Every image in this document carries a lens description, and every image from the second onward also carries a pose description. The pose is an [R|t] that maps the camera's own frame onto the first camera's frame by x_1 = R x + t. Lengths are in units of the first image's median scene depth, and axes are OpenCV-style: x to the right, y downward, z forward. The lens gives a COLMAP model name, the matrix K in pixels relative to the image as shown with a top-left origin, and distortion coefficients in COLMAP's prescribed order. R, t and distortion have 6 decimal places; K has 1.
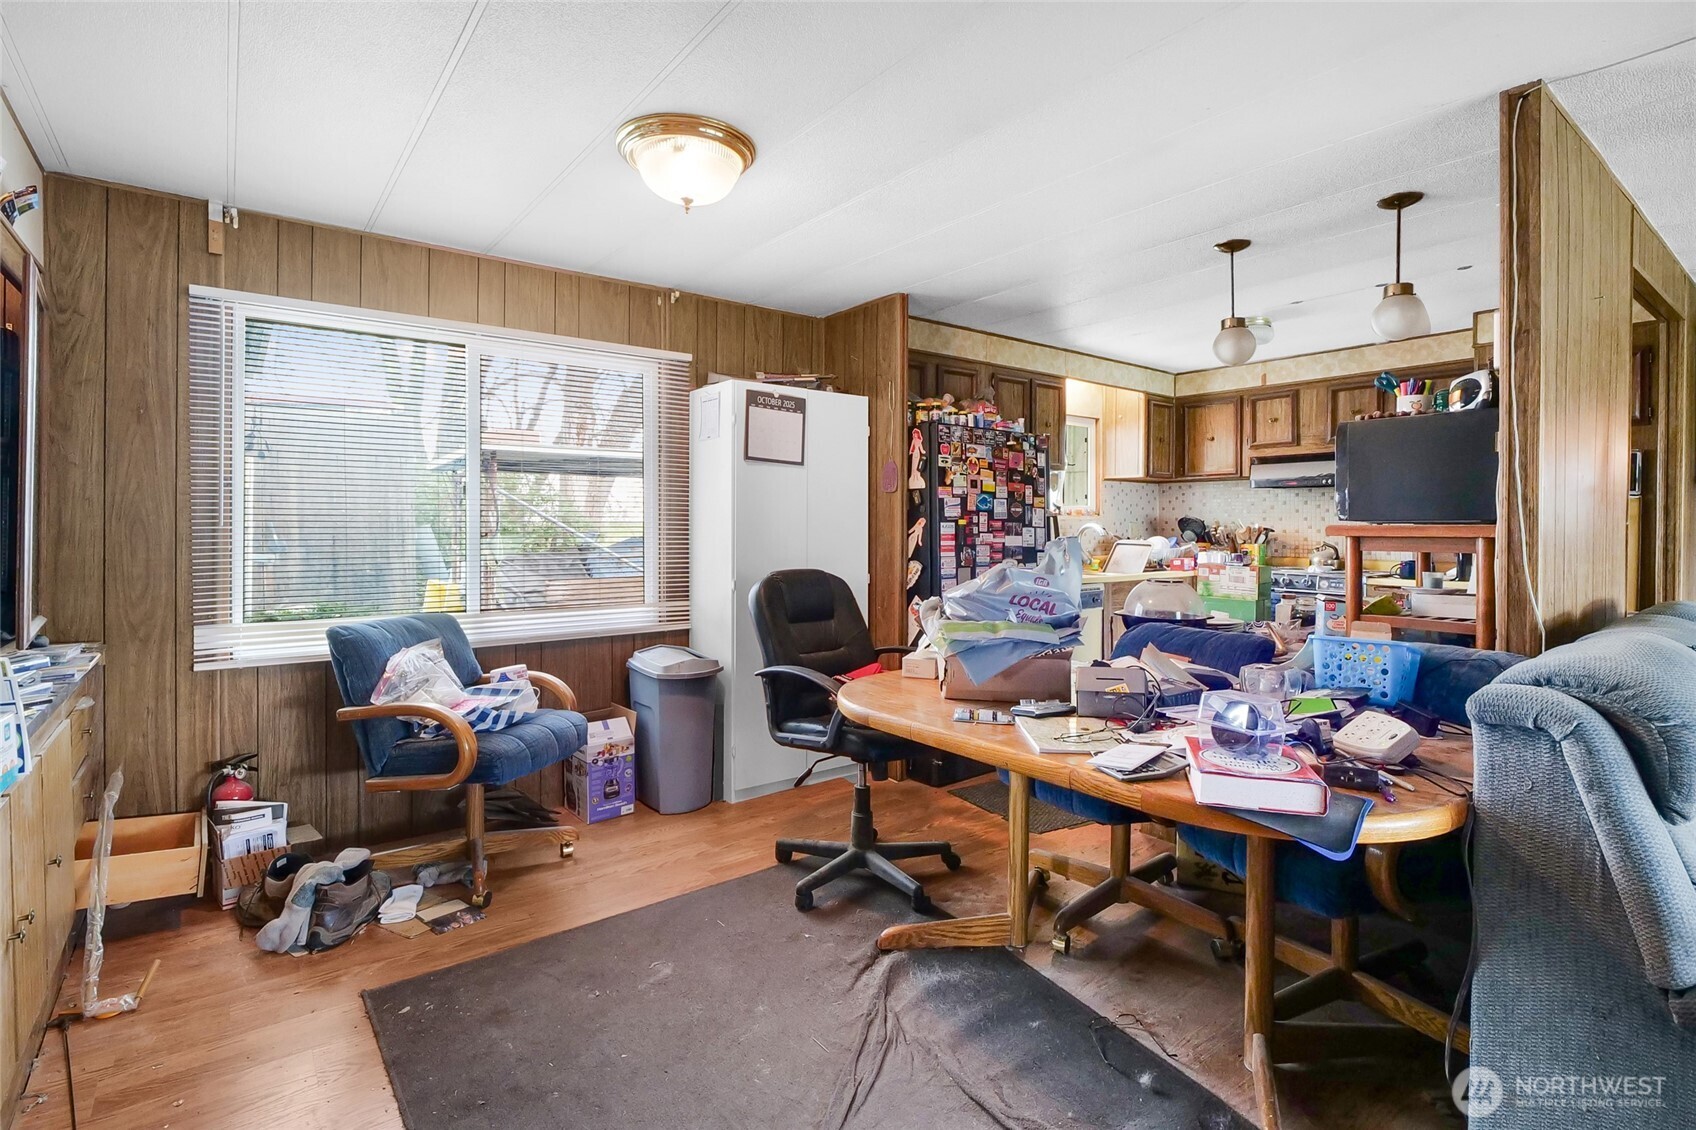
lens RADIAL K [[809.7, 0, 836.2], [0, 809.7, 527.2], [0, 0, 1]] dist [-0.012741, -0.001016]
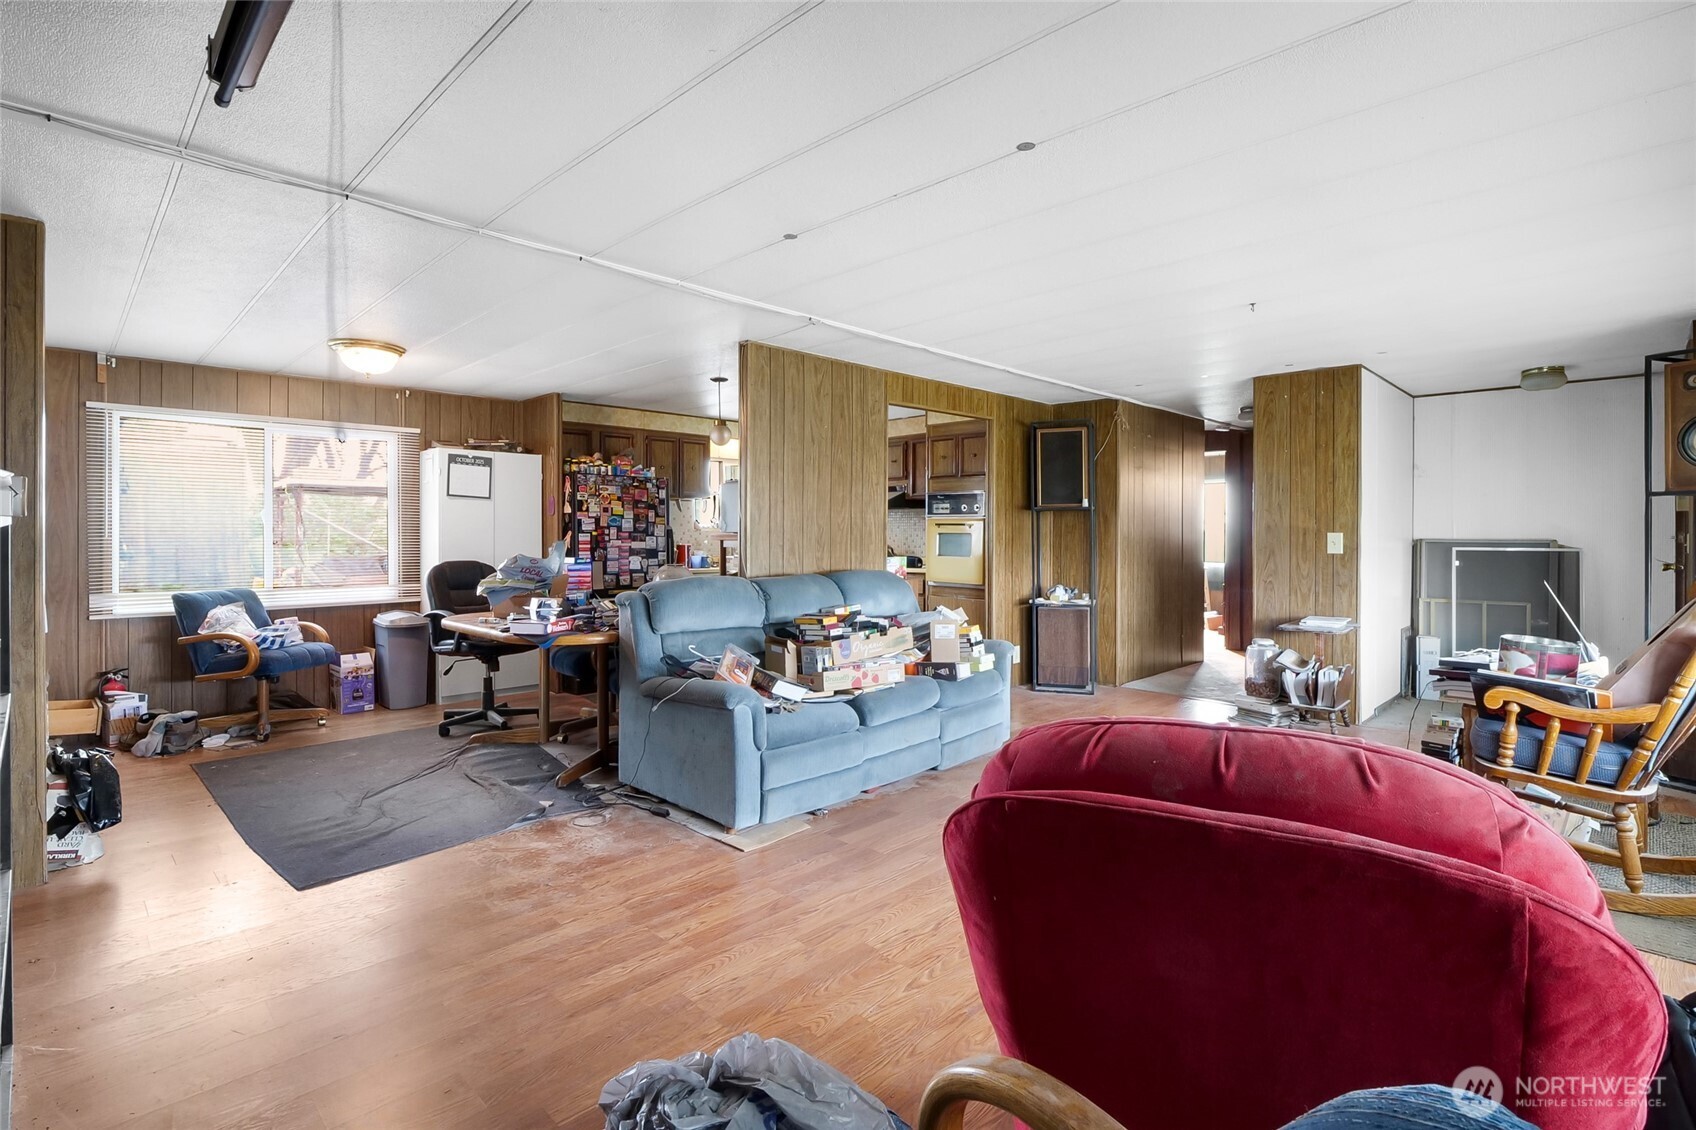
lens RADIAL K [[809.7, 0, 840.9], [0, 809.7, 536.4], [0, 0, 1]] dist [-0.012741, -0.001016]
pose [[0.991223, -0.004147, 0.132133, 0.516824], [0.004345, 0.999990, -0.001207, 0.004522], [-0.132127, 0.001770, 0.991231, -0.820927]]
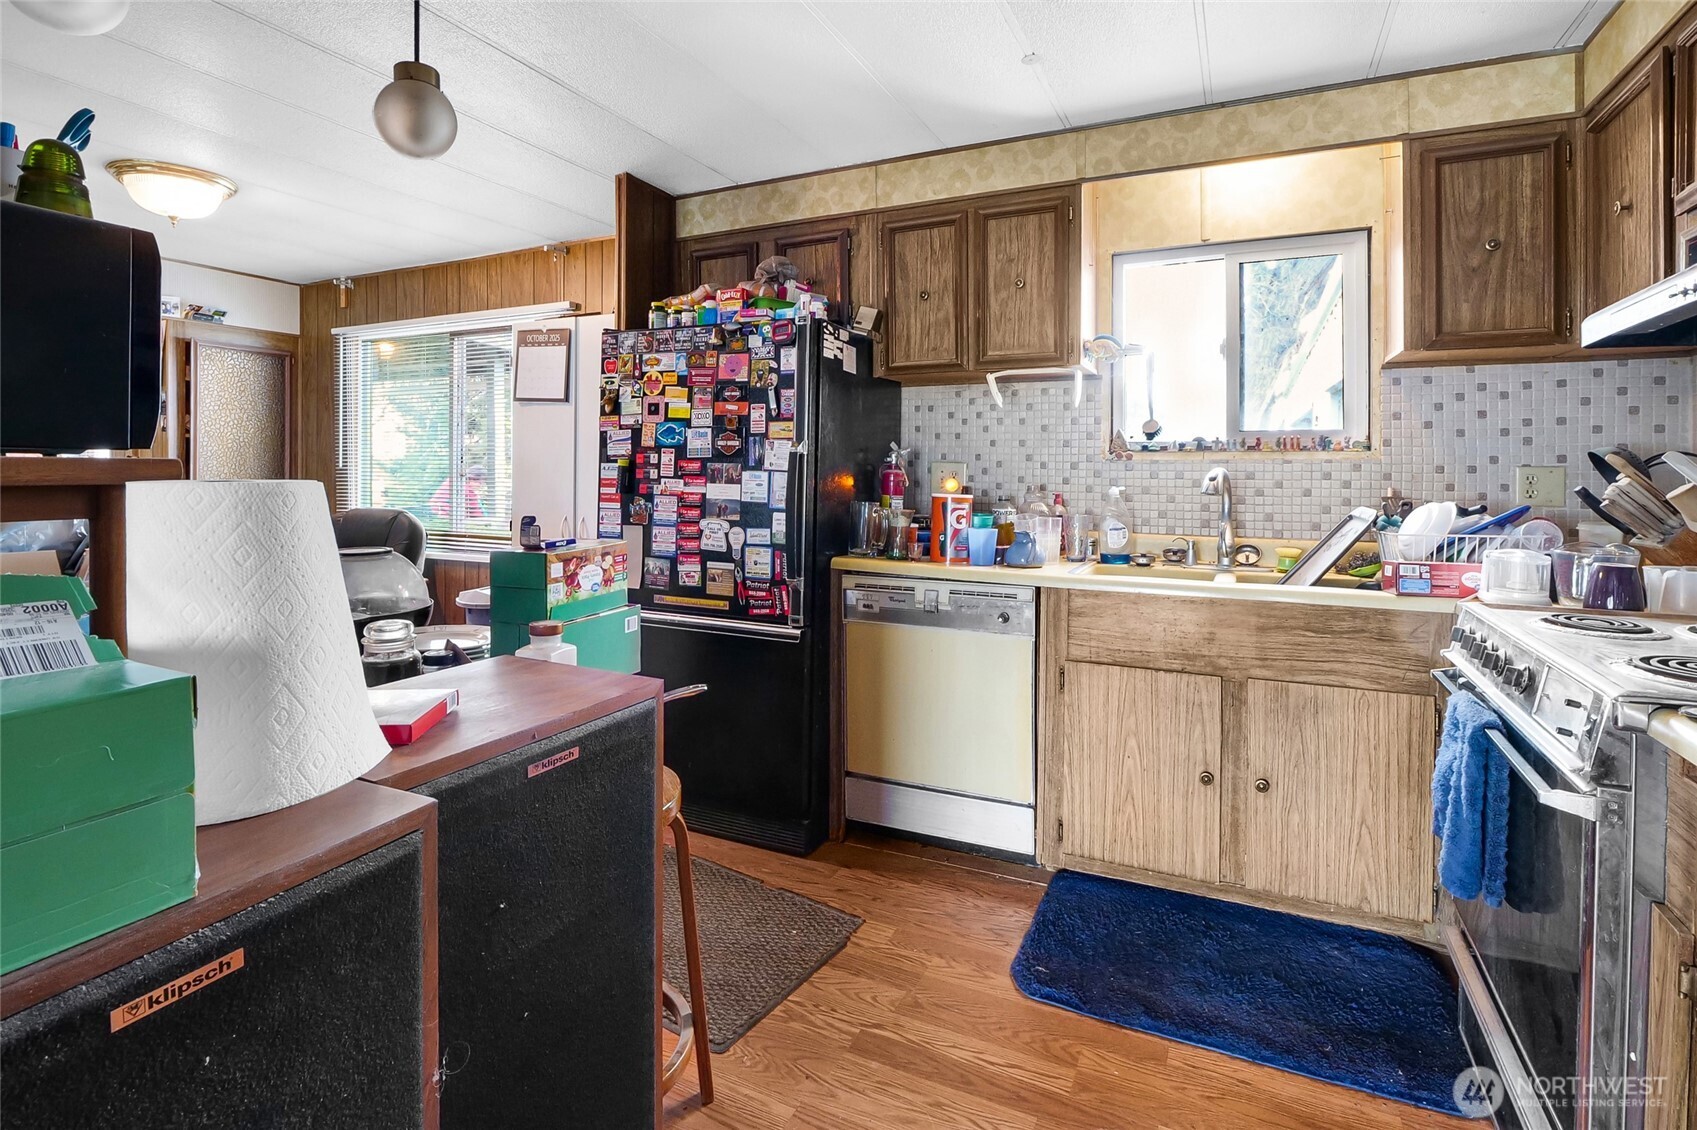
lens RADIAL K [[810.1, 0, 846.9], [0, 810.1, 483.2], [0, 0, 1]] dist [-0.012741, -0.001016]
pose [[0.454700, 0.015332, -0.890513, 1.073662], [-0.010465, 0.999875, 0.011871, 0.001779], [0.890583, 0.003922, 0.454803, 1.011272]]
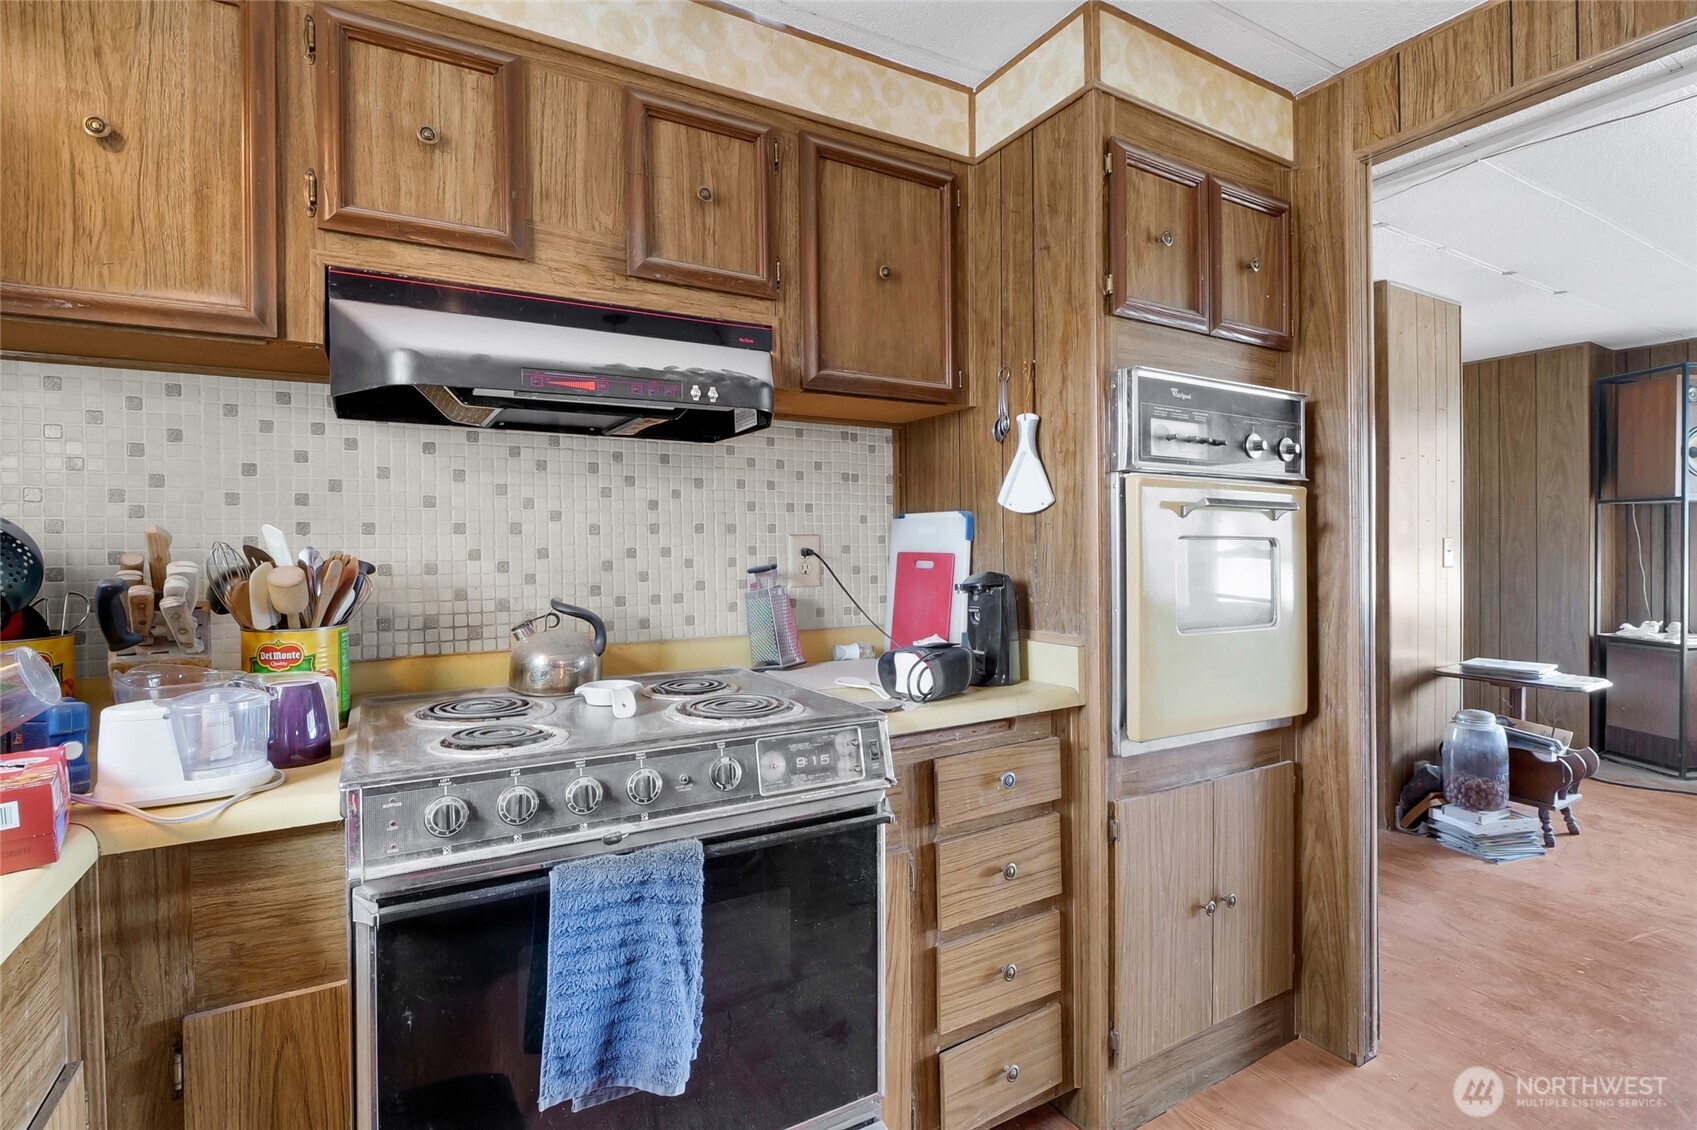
lens RADIAL K [[810.1, 0, 845.7], [0, 810.1, 554.7], [0, 0, 1]] dist [-0.012741, -0.001016]
pose [[0.133843, -0.007938, 0.990971, 0.505066], [0.011070, 0.999918, 0.006514, -0.001103], [-0.990941, 0.010098, 0.133920, 1.384466]]
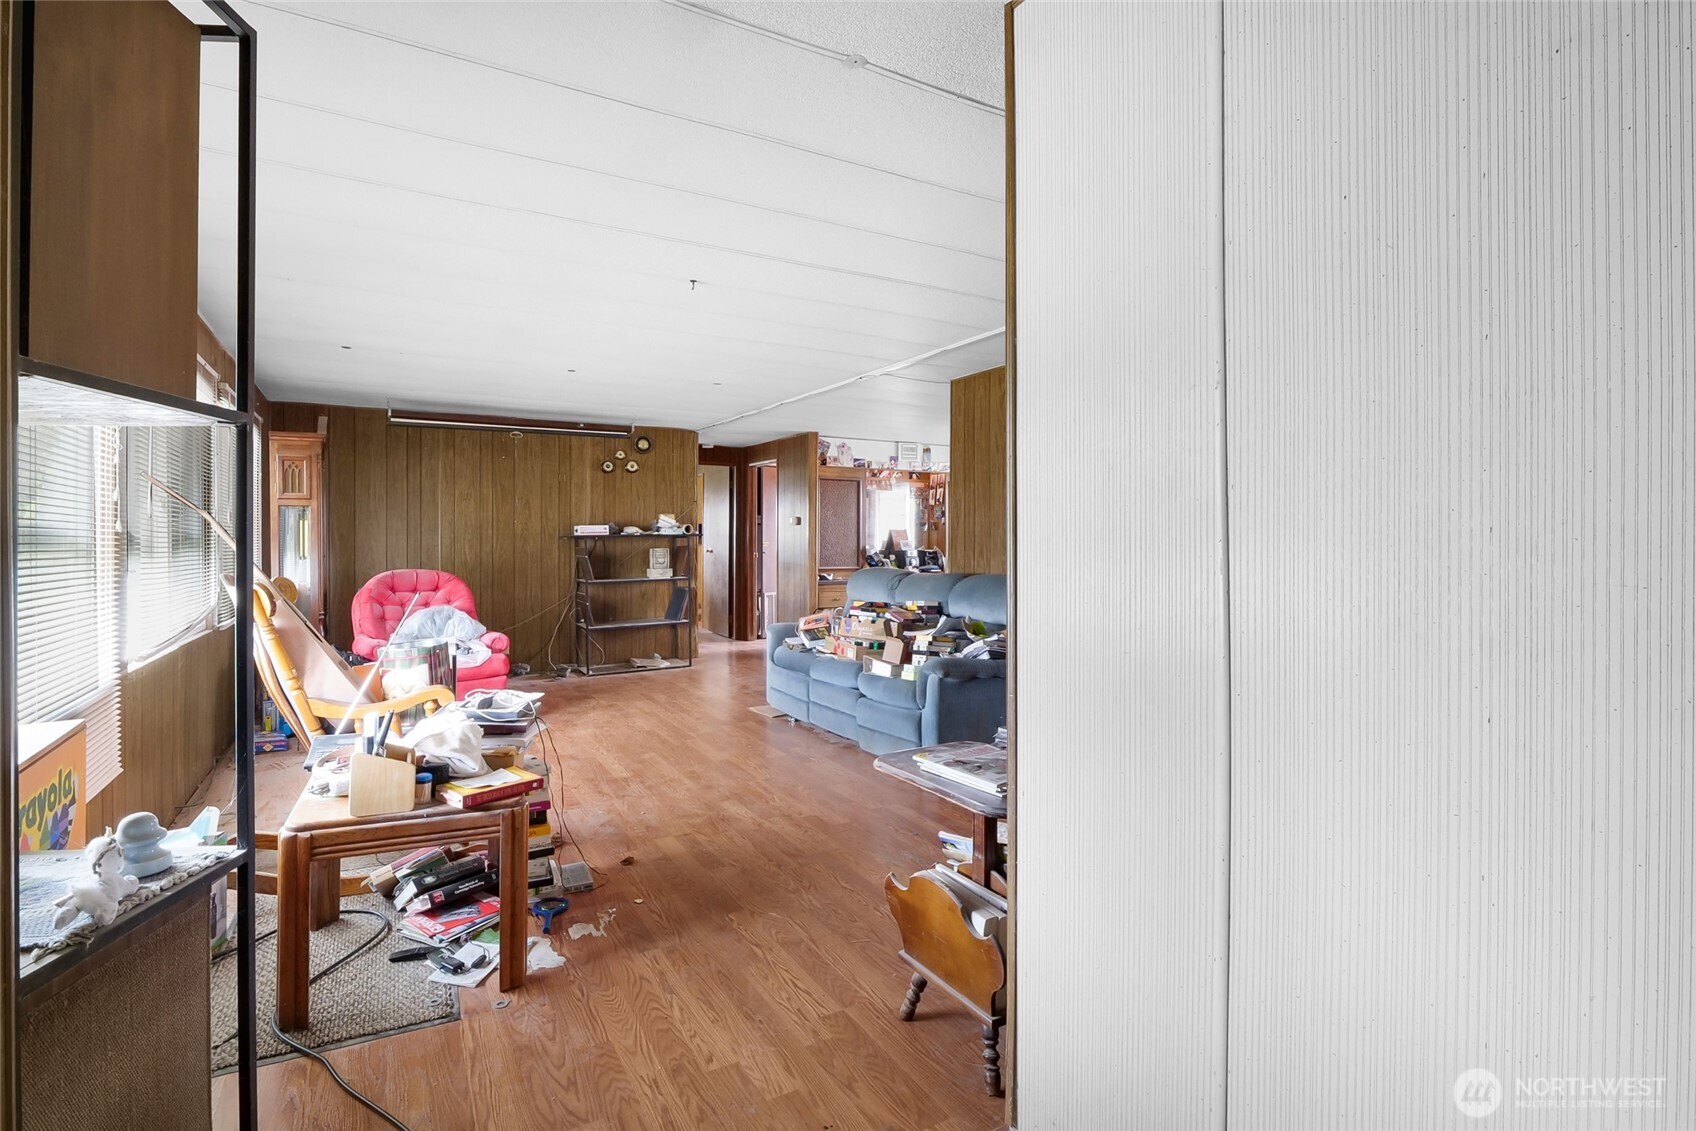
lens RADIAL K [[809.7, 0, 847.8], [0, 809.7, 548.8], [0, 0, 1]] dist [-0.012741, -0.001016]
pose [[-0.126489, 0.008135, -0.991935, 2.313650], [-0.005283, 0.999947, 0.008874, 0.006253], [0.991954, 0.006363, -0.126440, 0.619543]]
